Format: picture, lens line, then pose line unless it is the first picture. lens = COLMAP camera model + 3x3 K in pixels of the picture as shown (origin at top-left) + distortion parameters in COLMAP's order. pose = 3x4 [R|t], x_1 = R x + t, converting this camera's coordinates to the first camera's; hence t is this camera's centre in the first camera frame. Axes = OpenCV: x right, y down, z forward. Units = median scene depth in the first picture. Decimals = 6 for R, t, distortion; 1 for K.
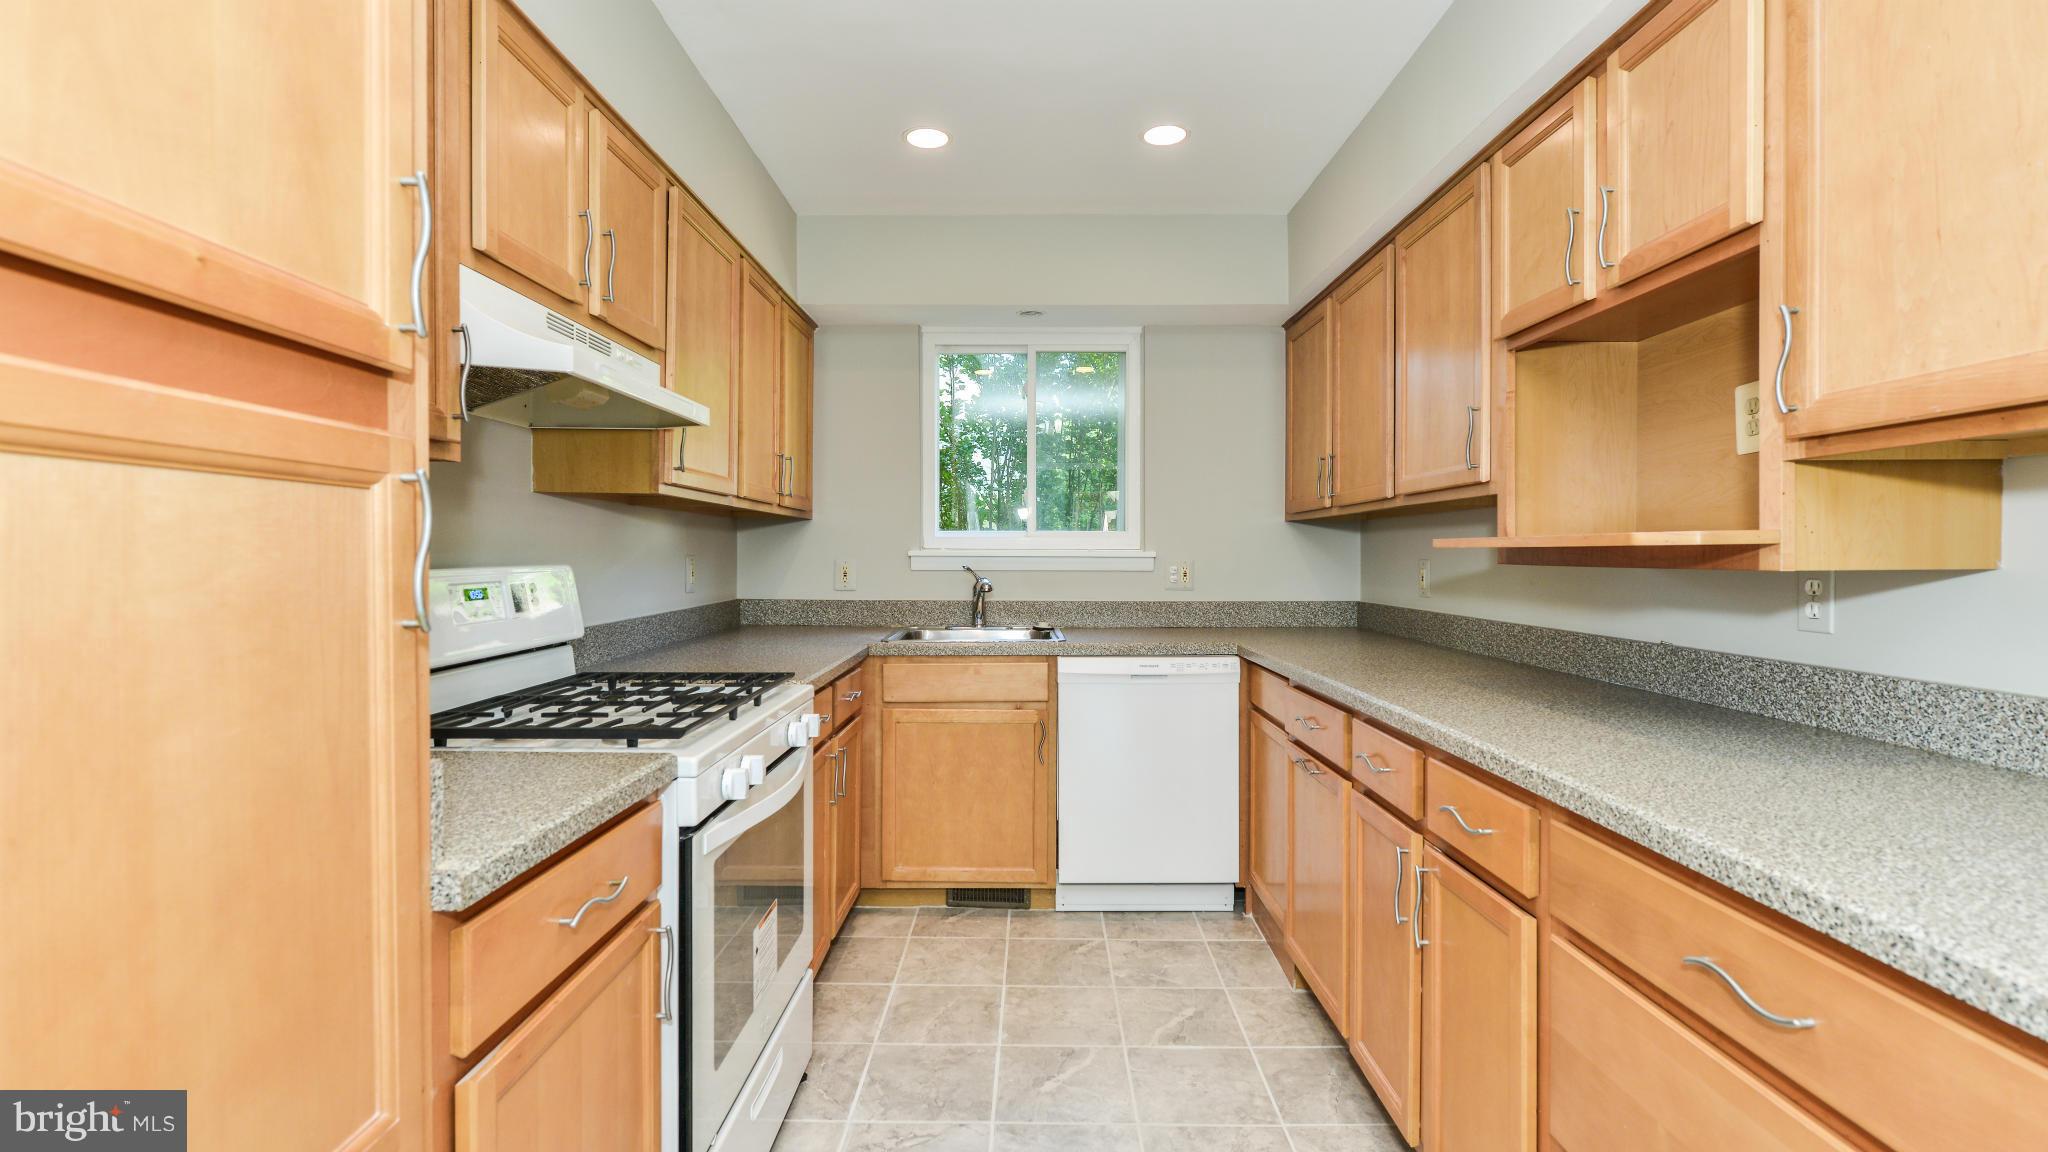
lens RADIAL K [[898.7, 0, 1024.1], [0, 898.7, 561.5], [0, 0, 1]] dist [0.017646, -0.000632]
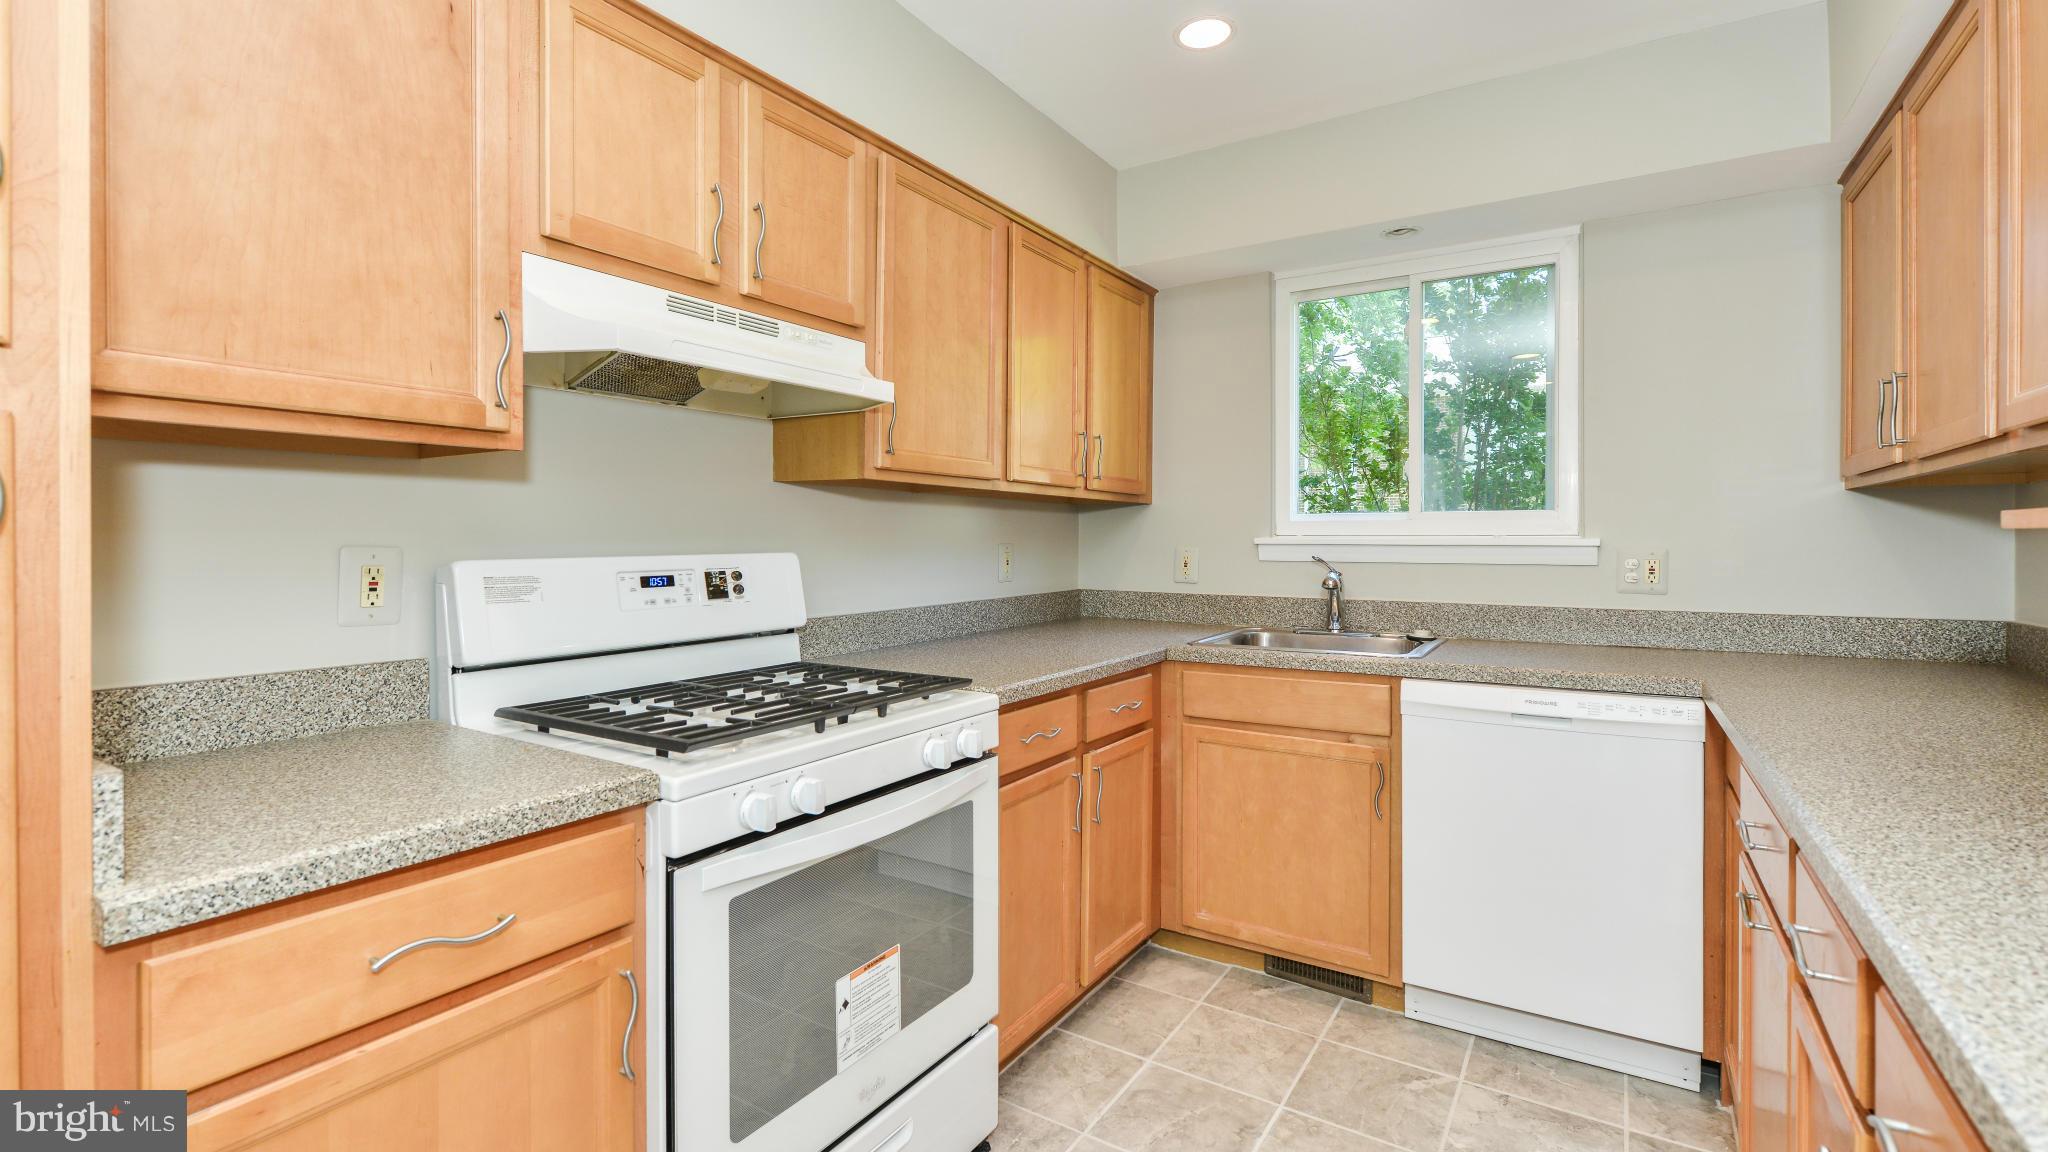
lens RADIAL K [[898.7, 0, 1044.9], [0, 898.7, 543.5], [0, 0, 1]] dist [0.017646, -0.000632]
pose [[0.855466, 0.000265, -0.517858, 0.172877], [-0.003721, 0.999977, -0.005635, -0.001471], [0.517845, 0.006748, 0.855448, 0.200132]]
